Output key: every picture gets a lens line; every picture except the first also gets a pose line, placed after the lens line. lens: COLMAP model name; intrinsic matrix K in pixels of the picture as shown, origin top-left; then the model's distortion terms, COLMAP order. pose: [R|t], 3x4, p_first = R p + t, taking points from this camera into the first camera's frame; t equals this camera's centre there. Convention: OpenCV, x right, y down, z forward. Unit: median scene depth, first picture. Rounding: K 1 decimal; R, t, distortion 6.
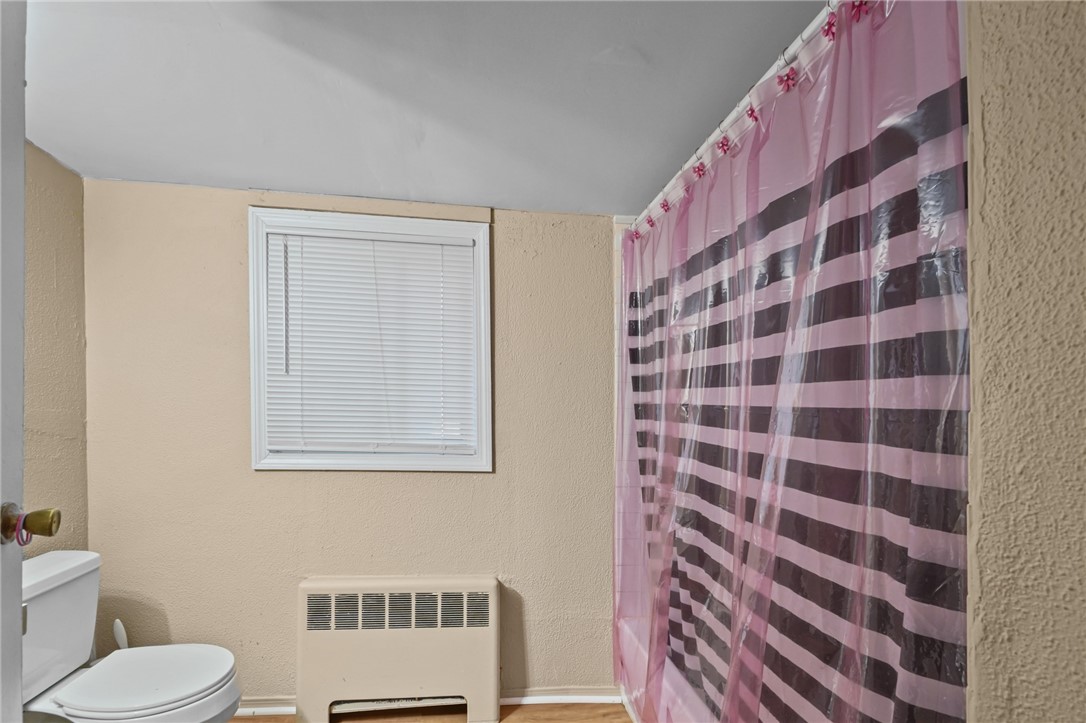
lens RADIAL K [[482.2, 0, 520.2], [0, 482.2, 366.5], [0, 0, 1]] dist [-0.001490, -0.000086]
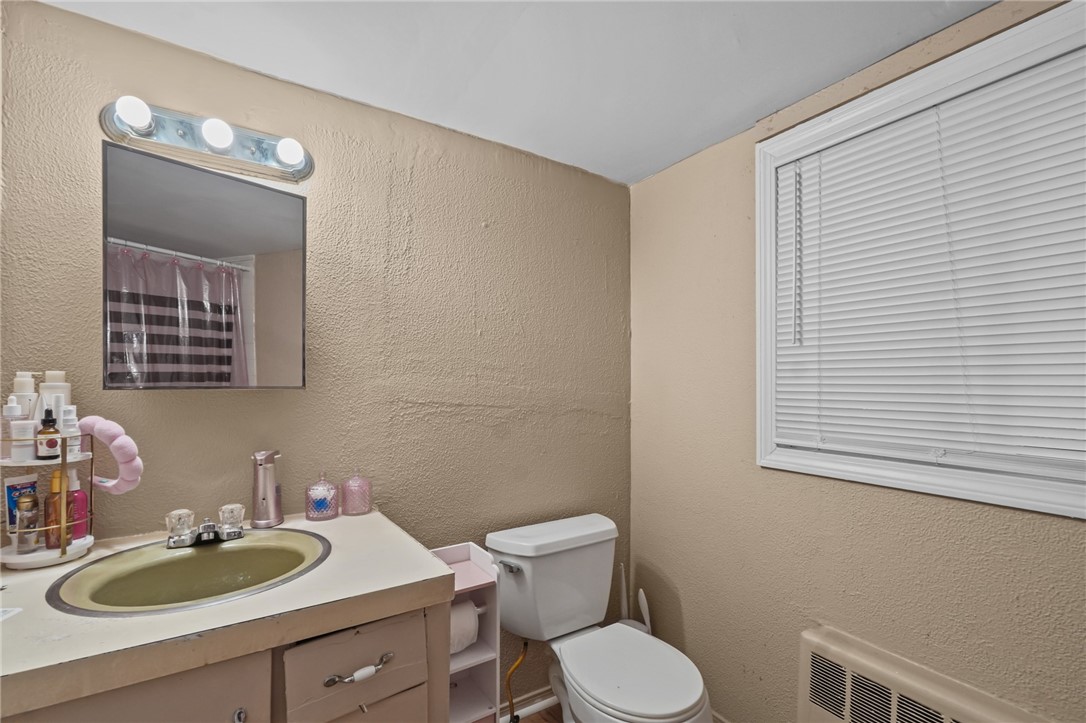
lens RADIAL K [[479.2, 0, 543.2], [0, 479.2, 397.5], [0, 0, 1]] dist [-0.001703, -0.000734]
pose [[0.434803, 0.008168, -0.900488, 0.016977], [0.085052, 0.995116, 0.050094, 0.027127], [0.896500, -0.098369, 0.431985, 0.329425]]
